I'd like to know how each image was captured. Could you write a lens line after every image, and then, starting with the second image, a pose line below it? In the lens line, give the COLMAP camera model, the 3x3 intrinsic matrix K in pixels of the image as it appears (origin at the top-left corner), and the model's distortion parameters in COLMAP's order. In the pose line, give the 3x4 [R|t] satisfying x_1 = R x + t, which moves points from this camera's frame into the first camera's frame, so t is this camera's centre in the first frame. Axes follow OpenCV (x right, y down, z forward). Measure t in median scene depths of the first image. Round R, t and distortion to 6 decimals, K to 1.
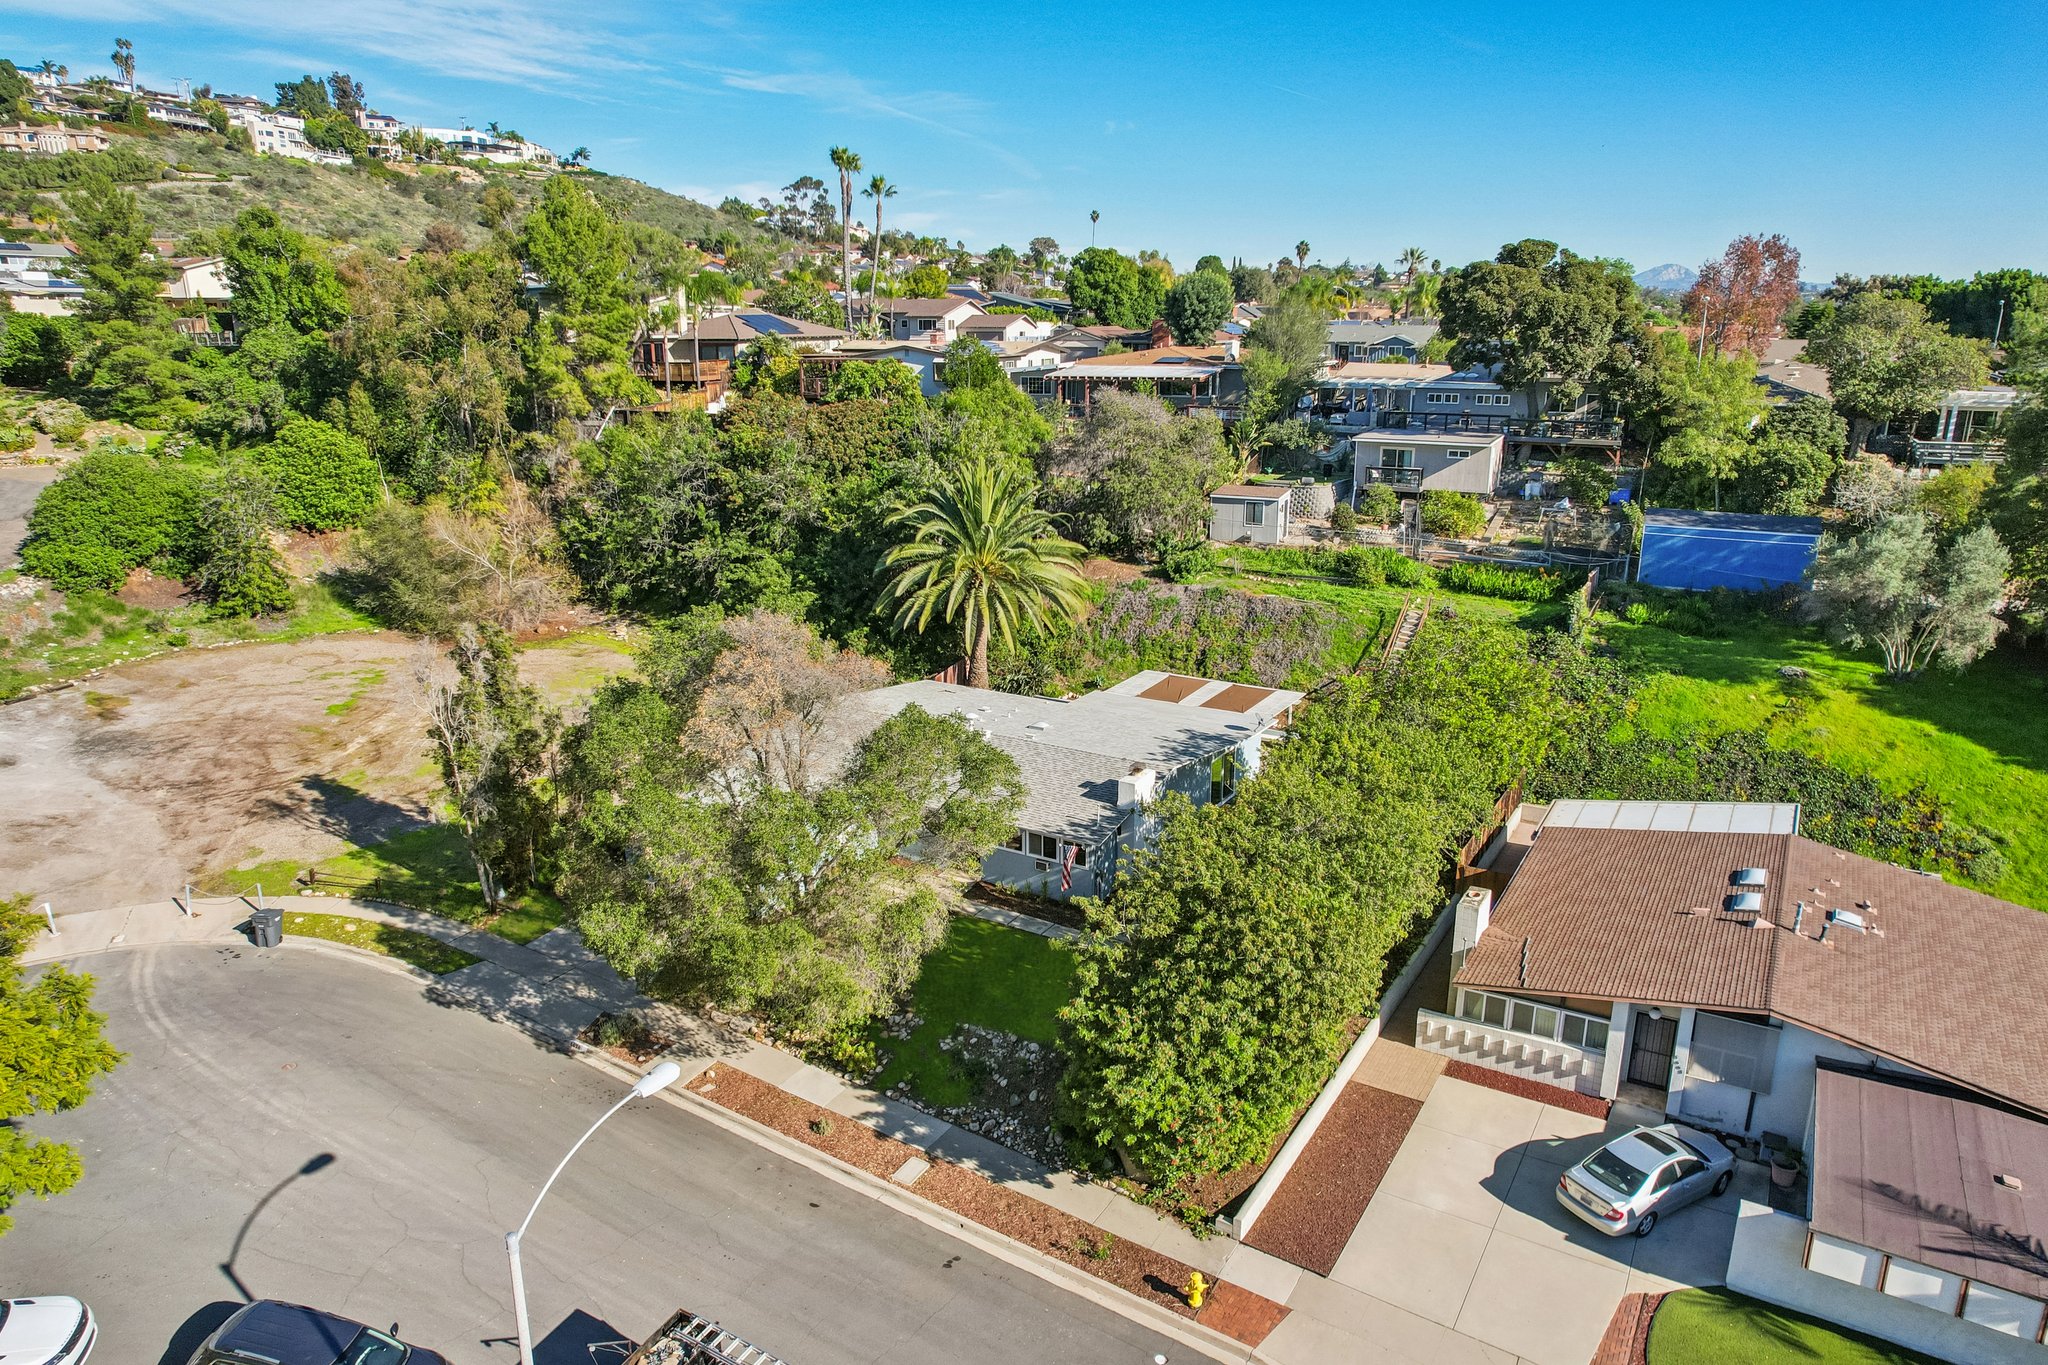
lens RADIAL K [[1329.5, 0, 1037.3], [0, 1329.5, 675.3], [0, 0, 1]] dist [-0.074186, 0.066740]
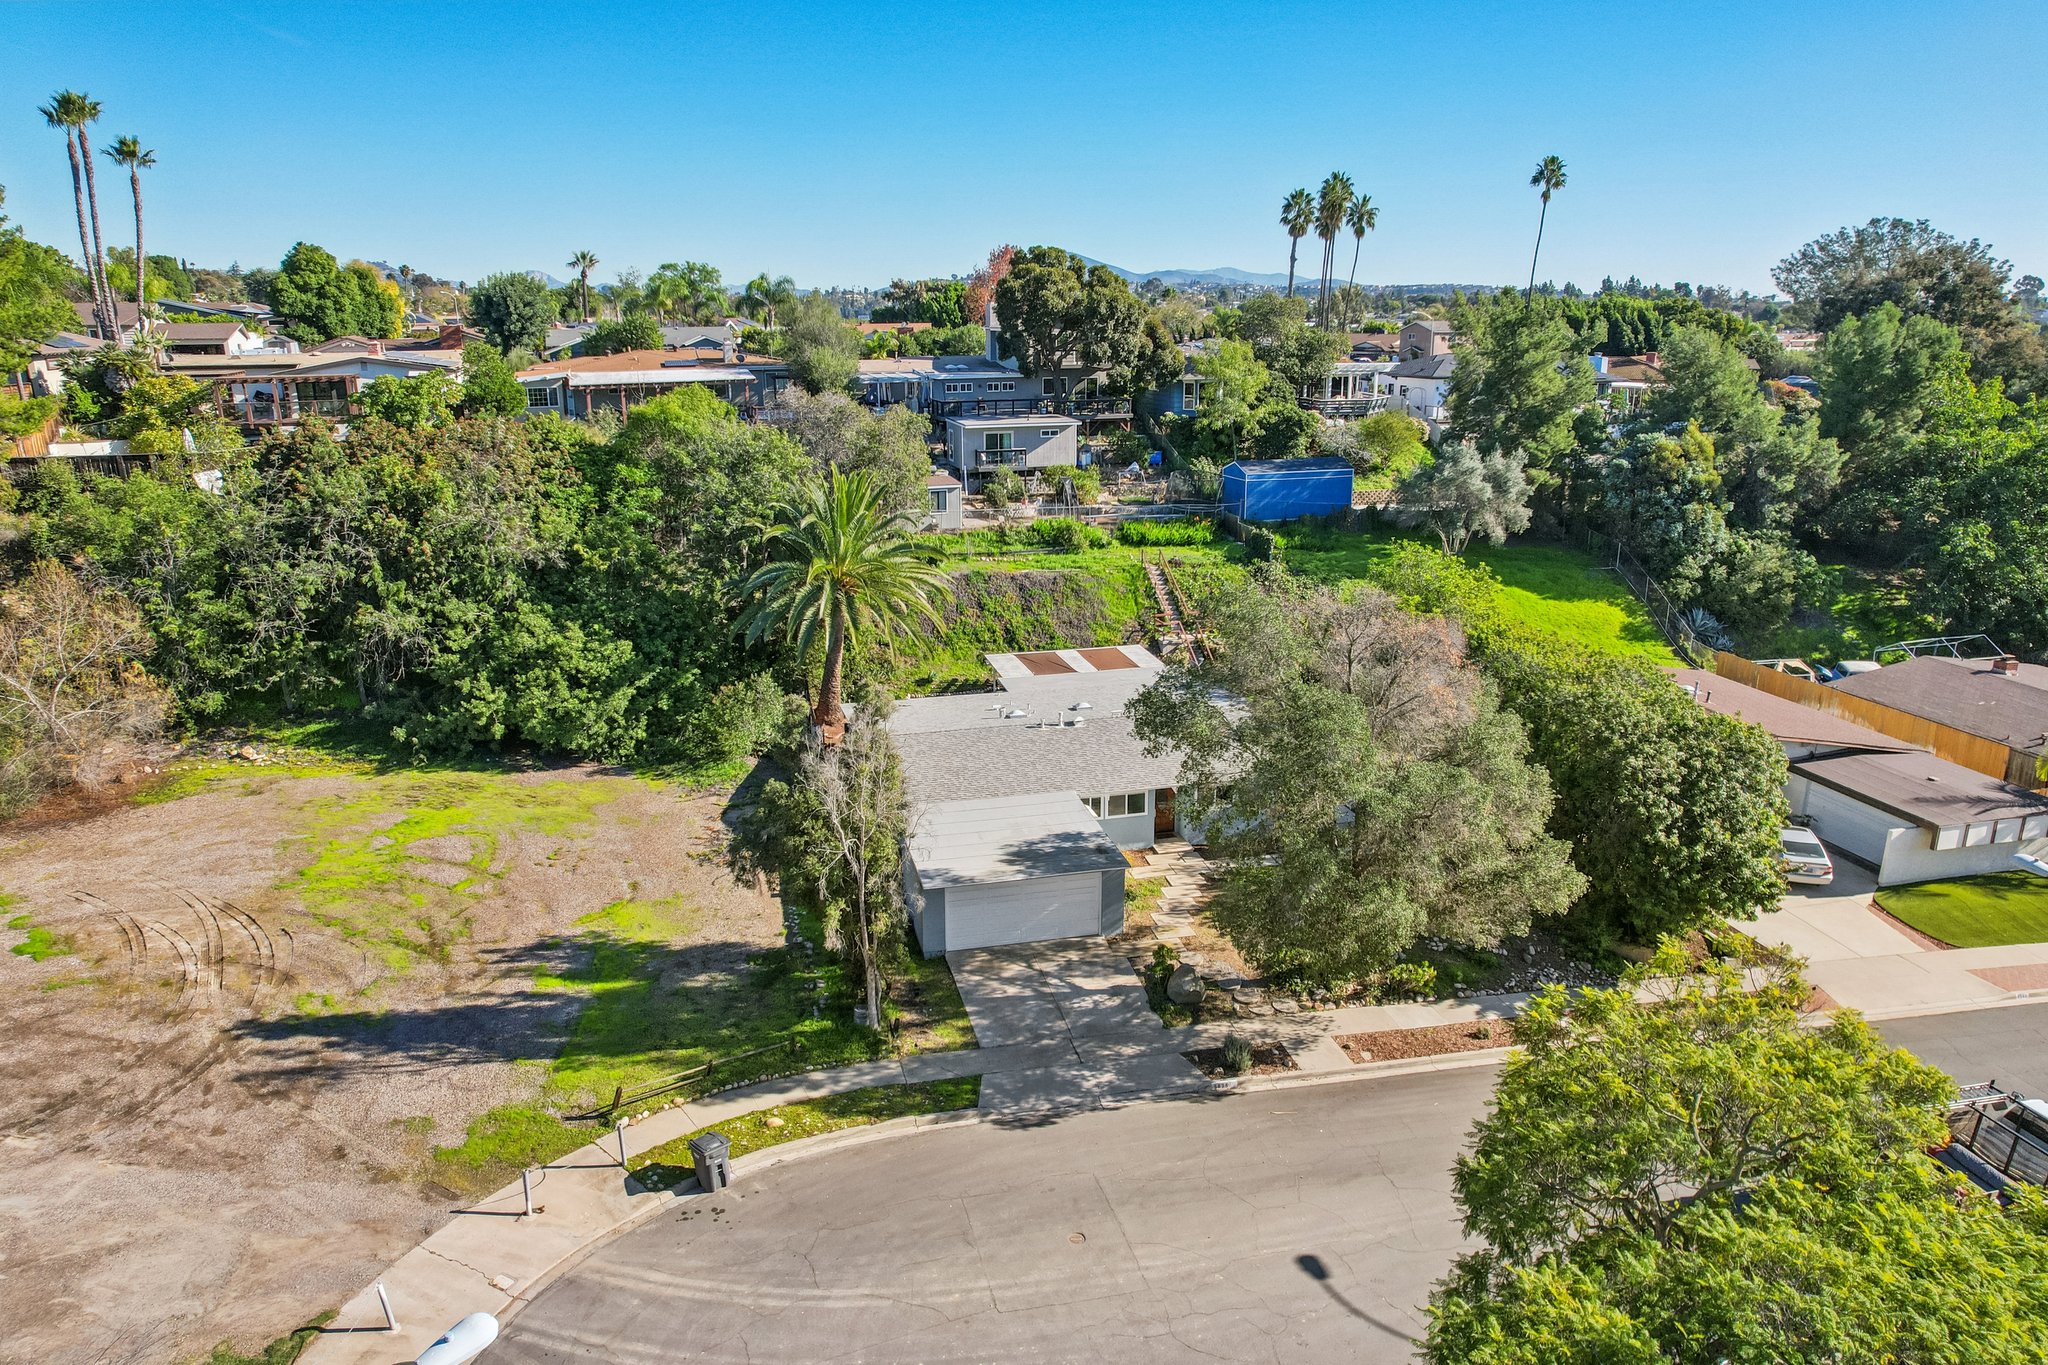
lens RADIAL K [[1329.5, 0, 1037.3], [0, 1329.5, 675.3], [0, 0, 1]] dist [-0.074186, 0.066740]
pose [[0.704631, -0.186954, 0.684502, -0.750455], [0.190212, 0.979127, 0.071618, -0.069097], [-0.683604, 0.079736, 0.725485, 0.281833]]
